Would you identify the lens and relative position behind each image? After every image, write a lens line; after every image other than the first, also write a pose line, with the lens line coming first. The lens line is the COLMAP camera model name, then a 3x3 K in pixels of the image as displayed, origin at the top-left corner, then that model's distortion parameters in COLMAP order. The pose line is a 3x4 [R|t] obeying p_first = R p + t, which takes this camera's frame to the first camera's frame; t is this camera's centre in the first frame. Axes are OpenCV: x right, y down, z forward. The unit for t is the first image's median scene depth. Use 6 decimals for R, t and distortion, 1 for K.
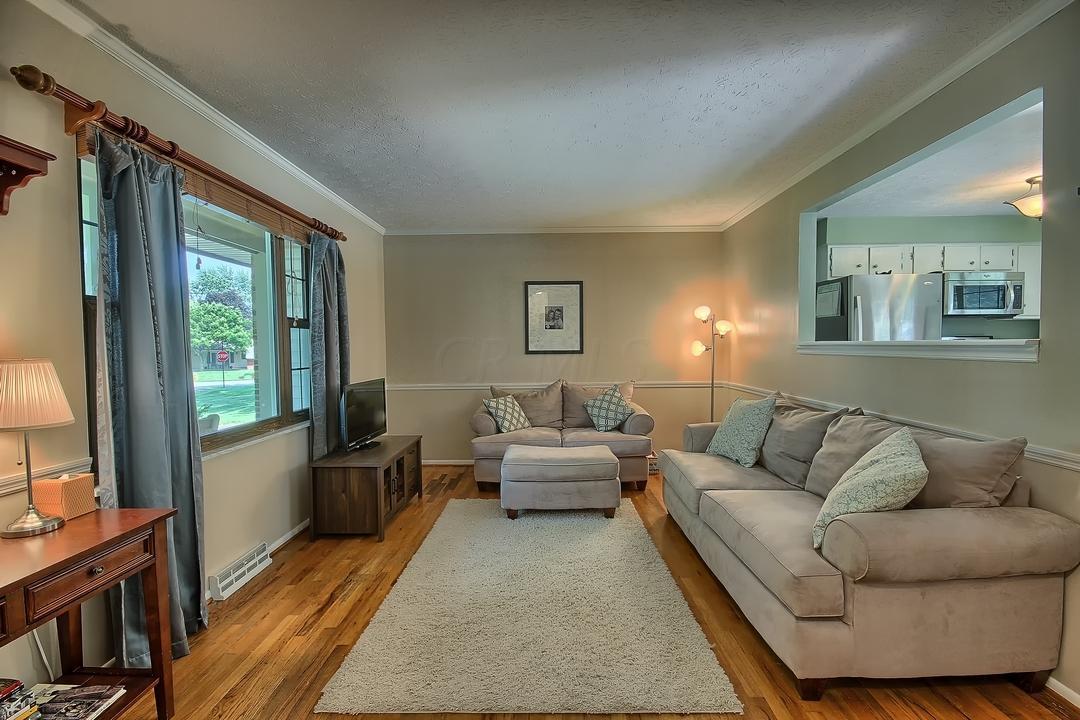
lens RADIAL K [[500.1, 0, 545.9], [0, 500.1, 363.3], [0, 0, 1]] dist [0.000945, -0.001341]
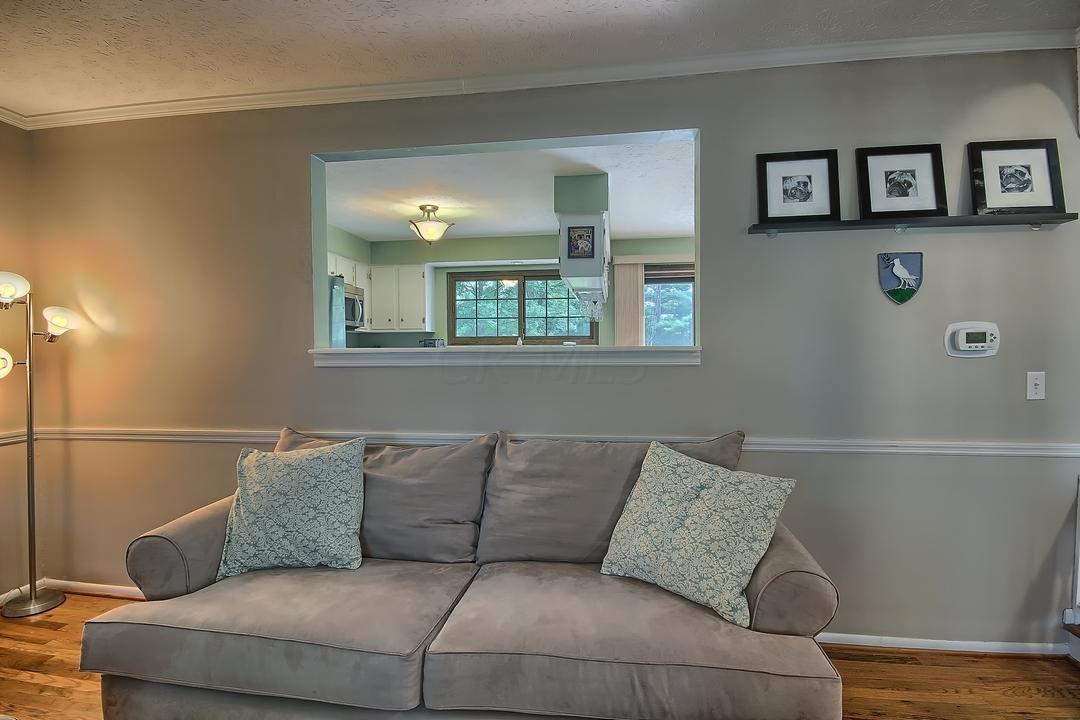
lens RADIAL K [[481.1, 0, 561.8], [0, 481.1, 360.4], [0, 0, 1]] dist [0.000003, -0.000273]
pose [[0.130279, -0.012081, 0.991404, -0.069439], [0.041452, 0.999118, 0.006728, -0.013725], [-0.990610, 0.040220, 0.130665, 0.455899]]
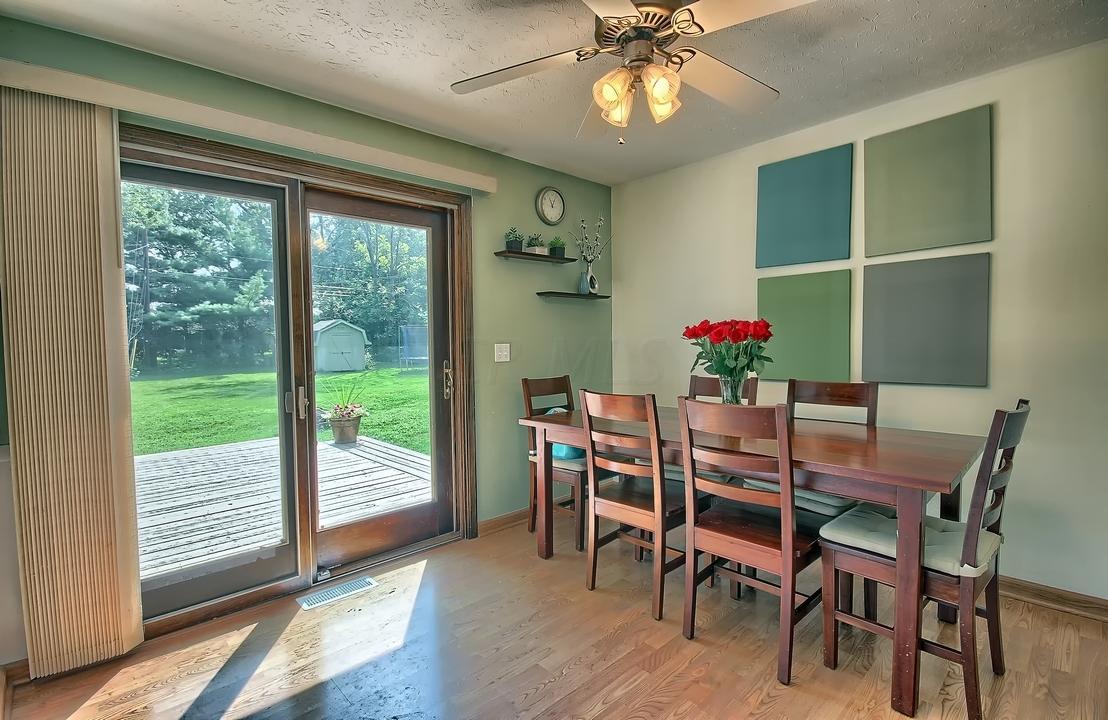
lens RADIAL K [[503.5, 0, 555.5], [0, 503.5, 363.4], [0, 0, 1]] dist [-0.014094, -0.000315]
pose [[-0.685879, -0.004701, 0.727701, 0.559144], [0.054142, 0.996878, 0.057470, -0.030725], [-0.725699, 0.078817, -0.683483, 0.435129]]
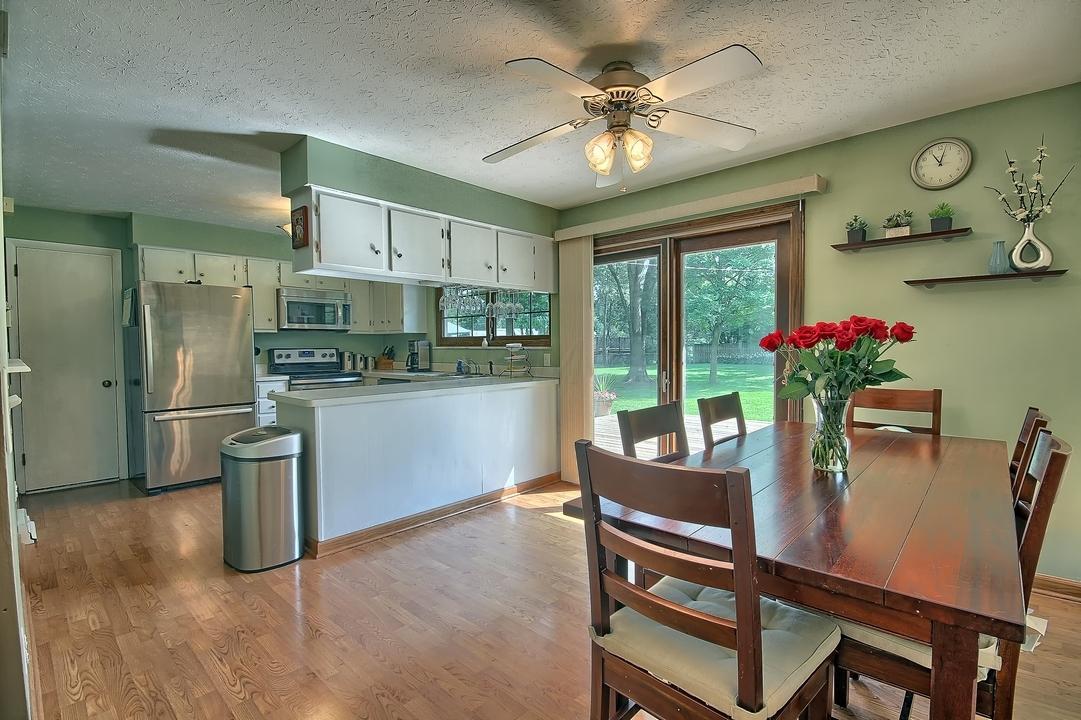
lens RADIAL K [[500.5, 0, 546.4], [0, 500.5, 363.3], [0, 0, 1]] dist [0.000945, -0.001341]
pose [[0.673489, -0.016940, 0.739003, 0.392689], [0.024323, 0.999704, 0.000749, -0.009086], [-0.738797, 0.017471, 0.673702, -0.130591]]
